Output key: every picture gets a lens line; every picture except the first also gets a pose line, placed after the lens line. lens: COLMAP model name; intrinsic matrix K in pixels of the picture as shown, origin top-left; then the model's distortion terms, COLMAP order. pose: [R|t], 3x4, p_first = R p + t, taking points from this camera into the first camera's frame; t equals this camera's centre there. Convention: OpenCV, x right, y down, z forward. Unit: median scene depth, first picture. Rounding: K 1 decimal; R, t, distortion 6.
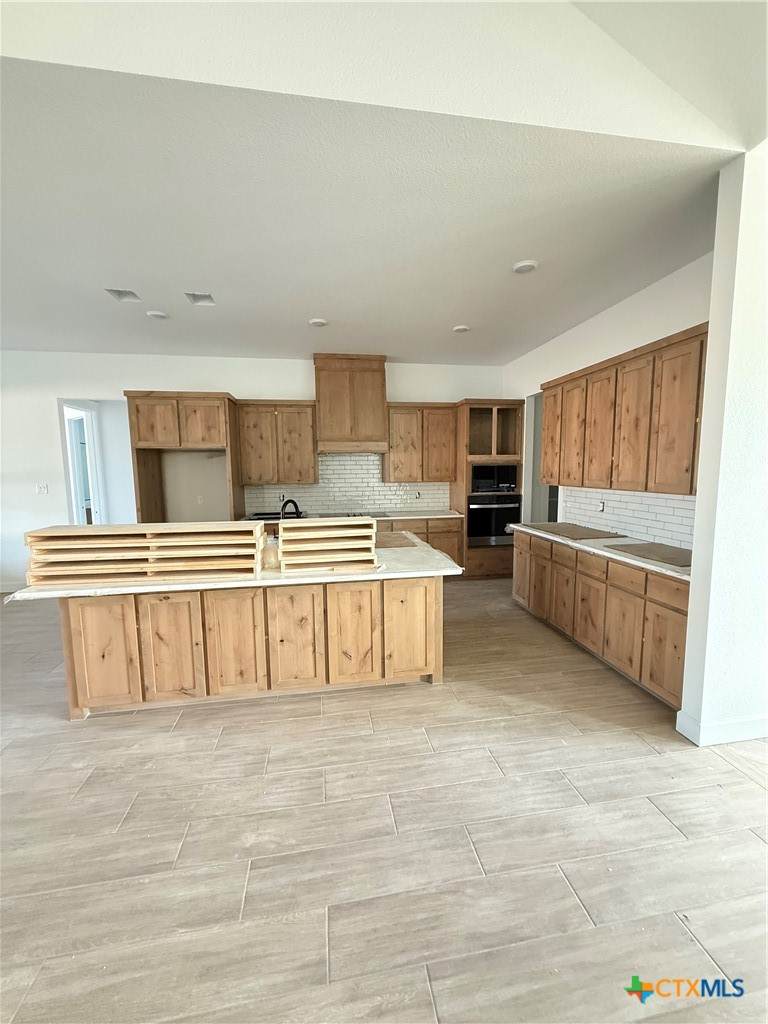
lens RADIAL K [[402.7, 0, 384.7], [0, 402.7, 510.9], [0, 0, 1]] dist [-0.002018, -0.000098]
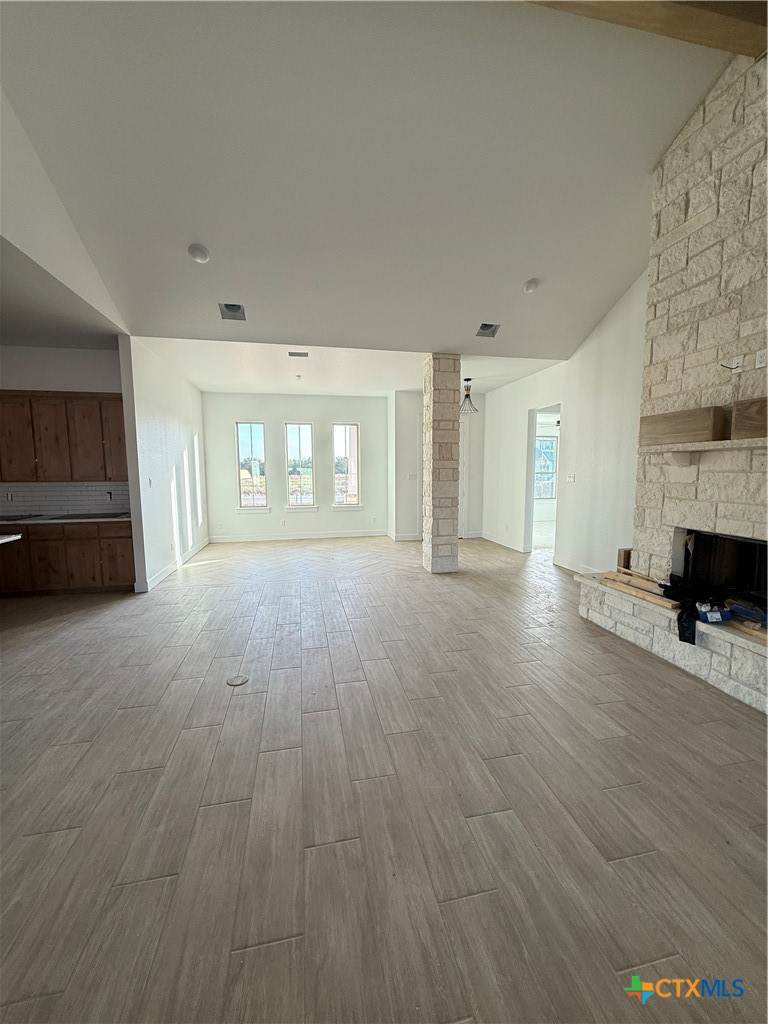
lens RADIAL K [[402.7, 0, 382.8], [0, 402.7, 510.2], [0, 0, 1]] dist [-0.002018, -0.000098]
pose [[-0.036431, -0.097539, 0.994565, -1.103174], [0.109140, 0.988884, 0.100980, 0.044269], [-0.993359, 0.112226, -0.025381, -0.218904]]
